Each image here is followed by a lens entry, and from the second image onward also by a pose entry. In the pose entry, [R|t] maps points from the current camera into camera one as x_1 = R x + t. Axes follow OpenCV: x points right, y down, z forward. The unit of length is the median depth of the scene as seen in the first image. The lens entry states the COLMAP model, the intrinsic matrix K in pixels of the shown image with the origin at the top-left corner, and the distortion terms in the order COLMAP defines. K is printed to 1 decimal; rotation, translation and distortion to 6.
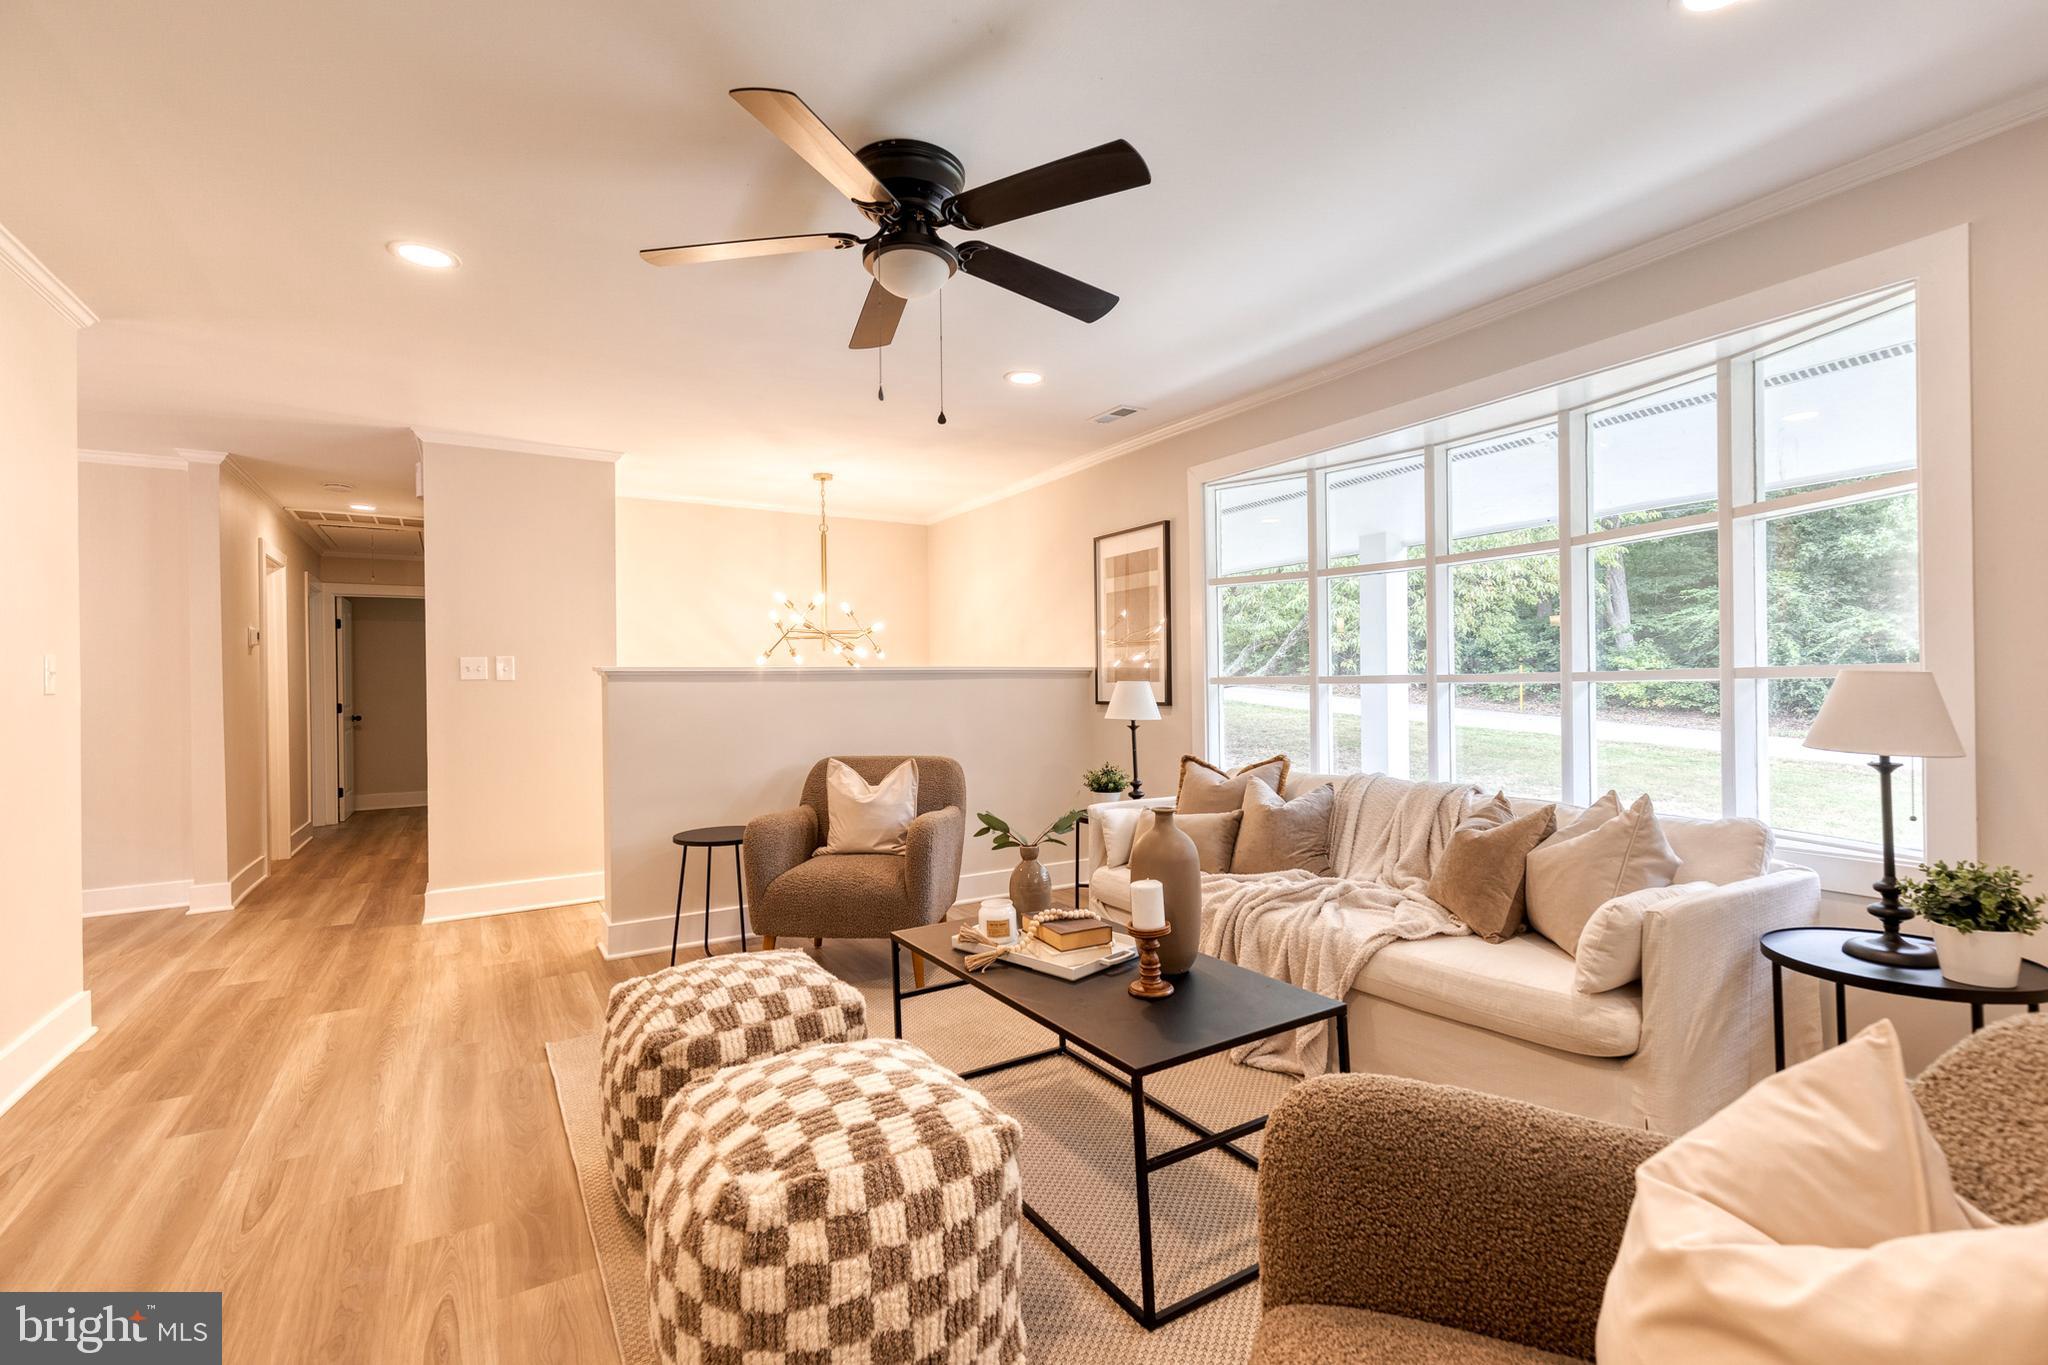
lens RADIAL K [[921.2, 0, 1028.5], [0, 921.2, 686.3], [0, 0, 1]] dist [0.005126, 0.000510]
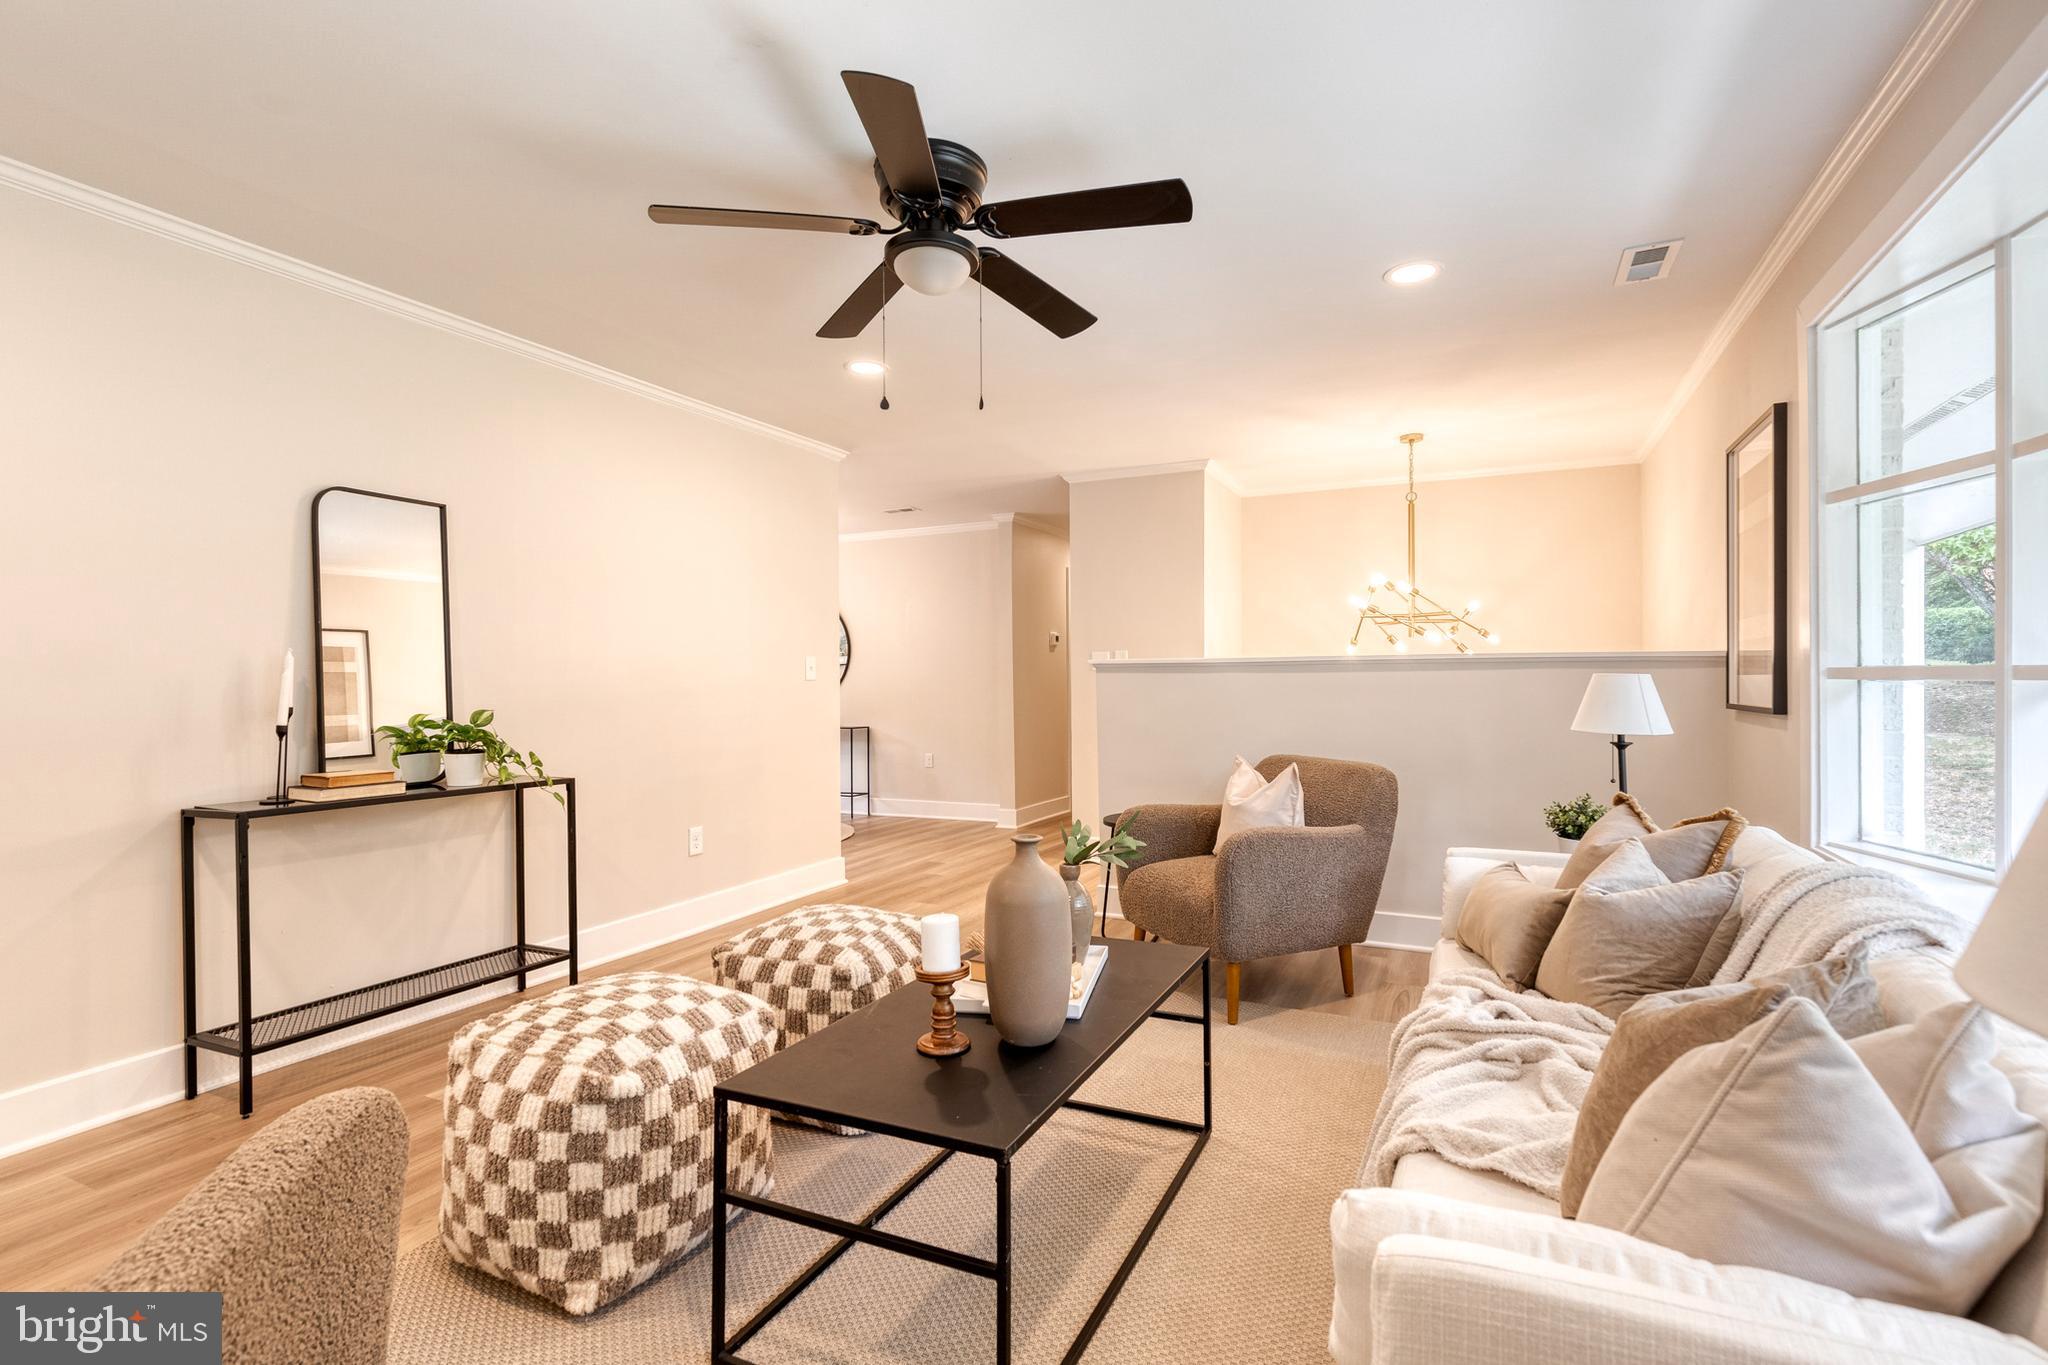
lens RADIAL K [[921.2, 0, 1031.3], [0, 921.2, 680.1], [0, 0, 1]] dist [0.005126, 0.000510]
pose [[0.542854, 0.009047, -0.839778, 0.357444], [-0.001999, 0.999953, 0.009481, -0.005270], [0.839825, -0.003468, 0.542847, 0.244823]]
